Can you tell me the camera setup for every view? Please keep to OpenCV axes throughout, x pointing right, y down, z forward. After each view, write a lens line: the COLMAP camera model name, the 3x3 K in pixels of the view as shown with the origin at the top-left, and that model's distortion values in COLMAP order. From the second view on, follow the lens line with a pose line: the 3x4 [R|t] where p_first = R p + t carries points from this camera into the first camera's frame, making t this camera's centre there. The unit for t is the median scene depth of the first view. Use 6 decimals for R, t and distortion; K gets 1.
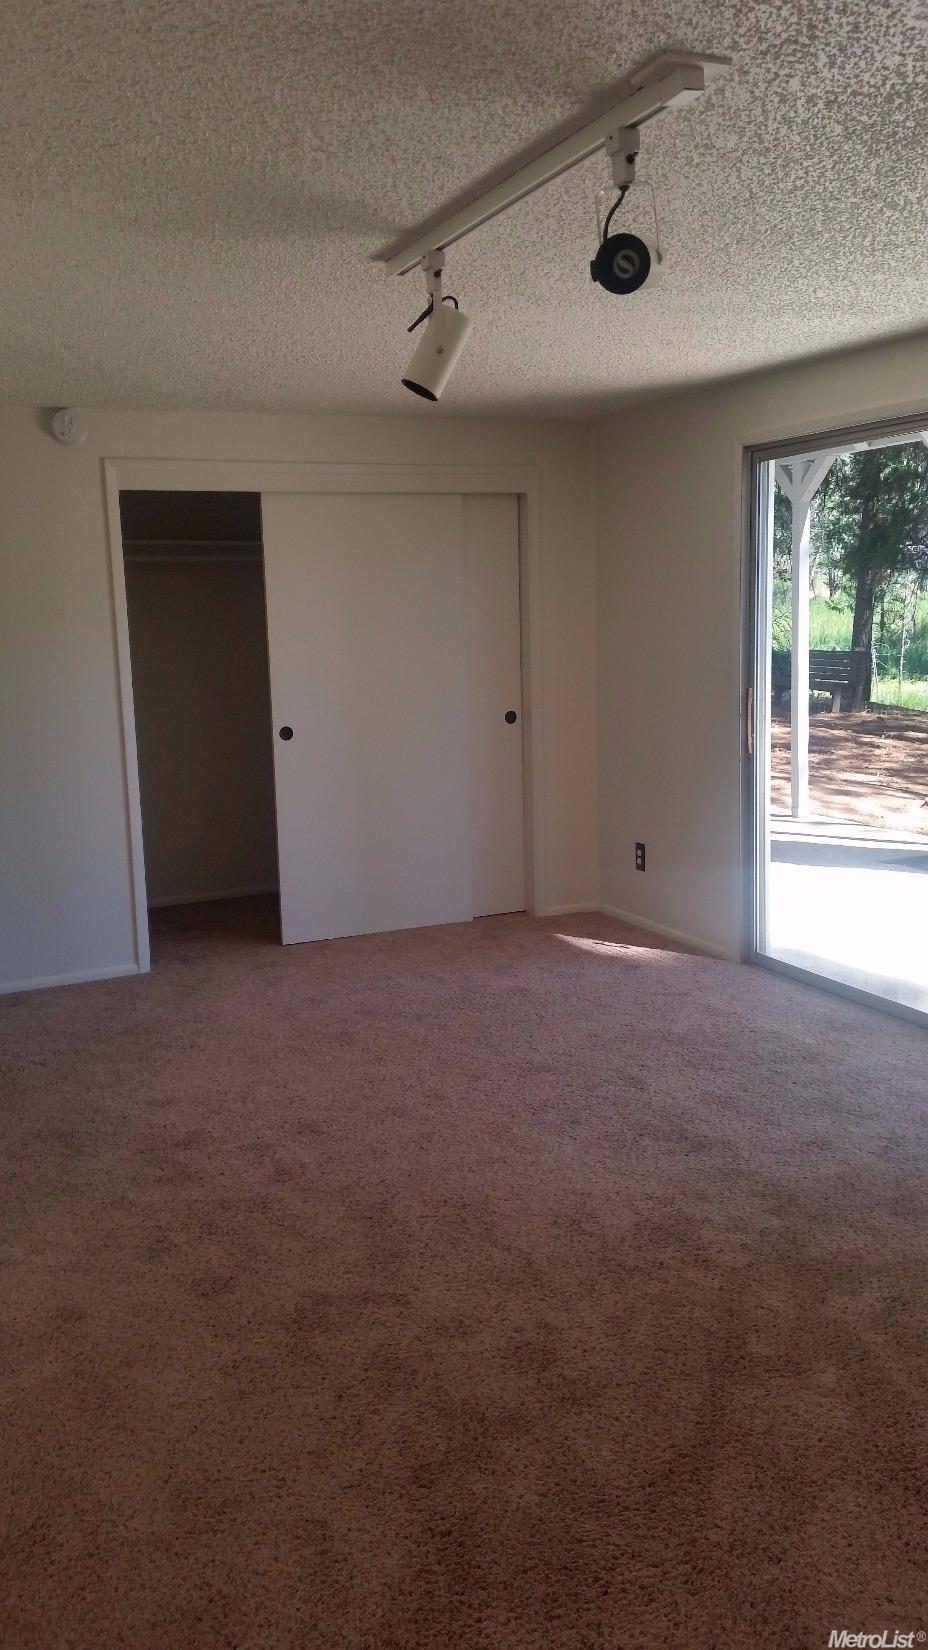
lens RADIAL K [[1366.2, 0, 464.0], [0, 1366.2, 825.0], [0, 0, 1]] dist [0.044438, -0.002760]
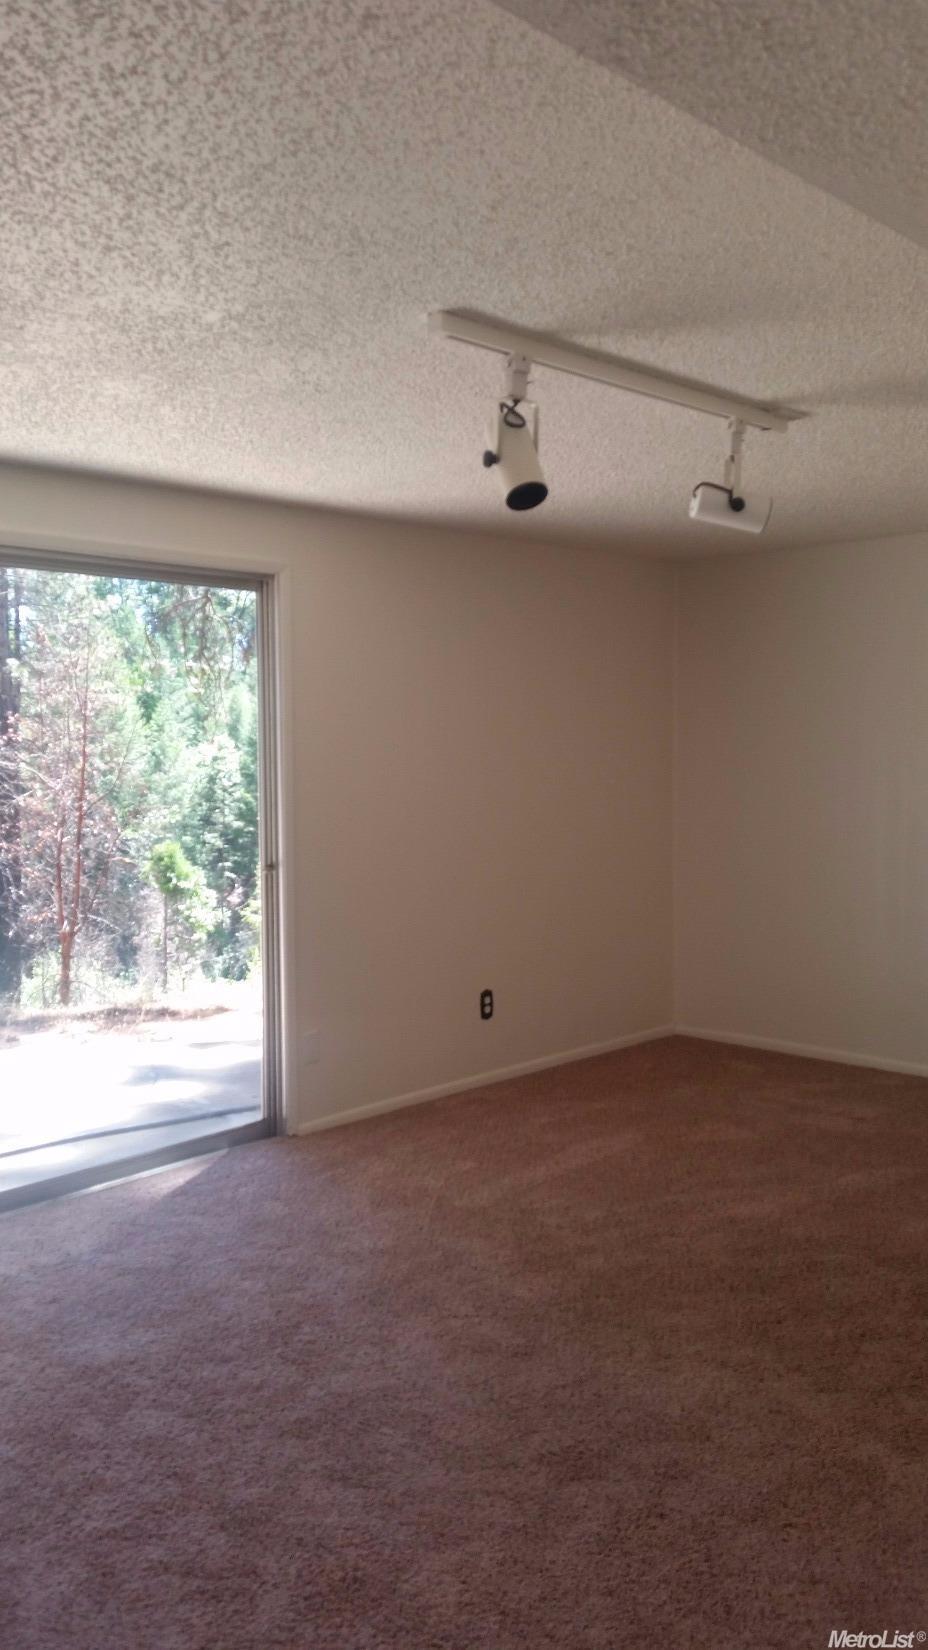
lens RADIAL K [[1366.2, 0, 464.0], [0, 1366.2, 825.0], [0, 0, 1]] dist [0.044438, -0.002760]
pose [[-0.350074, -0.051917, 0.935282, -0.721941], [0.143625, 0.983682, 0.108362, -0.185644], [-0.925646, 0.172265, -0.336905, 1.119074]]
